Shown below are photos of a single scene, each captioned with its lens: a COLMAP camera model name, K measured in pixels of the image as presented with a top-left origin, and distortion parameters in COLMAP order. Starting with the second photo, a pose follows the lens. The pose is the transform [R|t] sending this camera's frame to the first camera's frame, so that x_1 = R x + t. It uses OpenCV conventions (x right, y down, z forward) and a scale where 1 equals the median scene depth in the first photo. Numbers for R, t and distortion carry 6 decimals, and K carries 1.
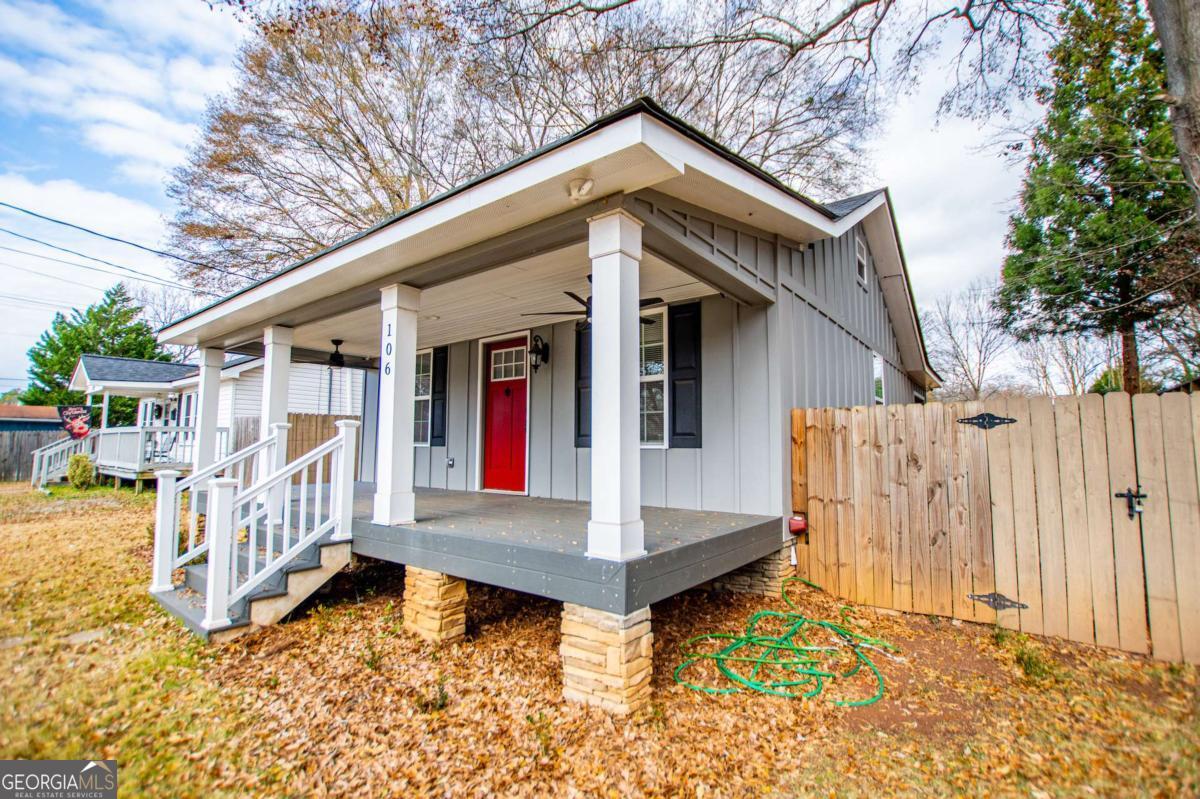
lens RADIAL K [[566.4, 0, 582.3], [0, 566.4, 404.0], [0, 0, 1]] dist [-0.025768, 0.000013]
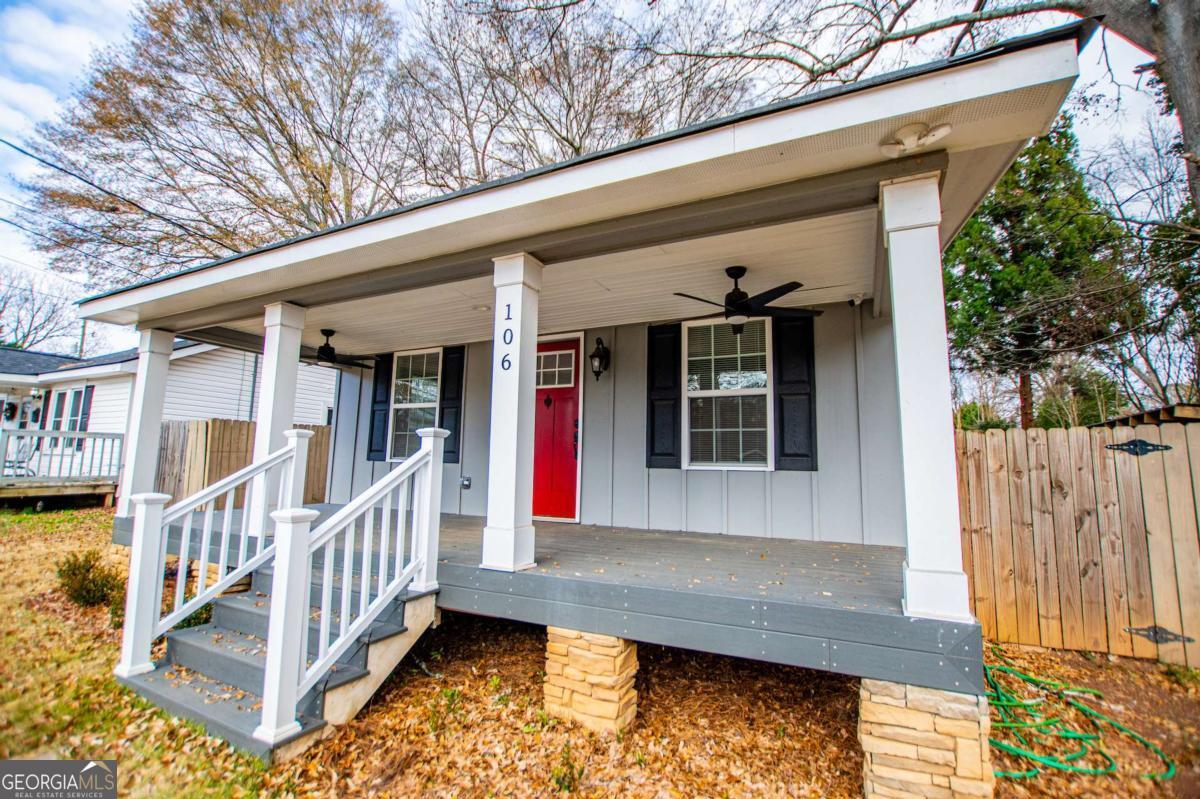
lens RADIAL K [[562.3, 0, 600.0], [0, 562.3, 399.5], [0, 0, 1]] dist [-0.033554, 0.007235]
pose [[0.978065, 0.039973, 0.204428, -0.364116], [-0.031598, 0.998529, -0.044068, 0.016851], [-0.205889, 0.036642, 0.977889, 0.229483]]
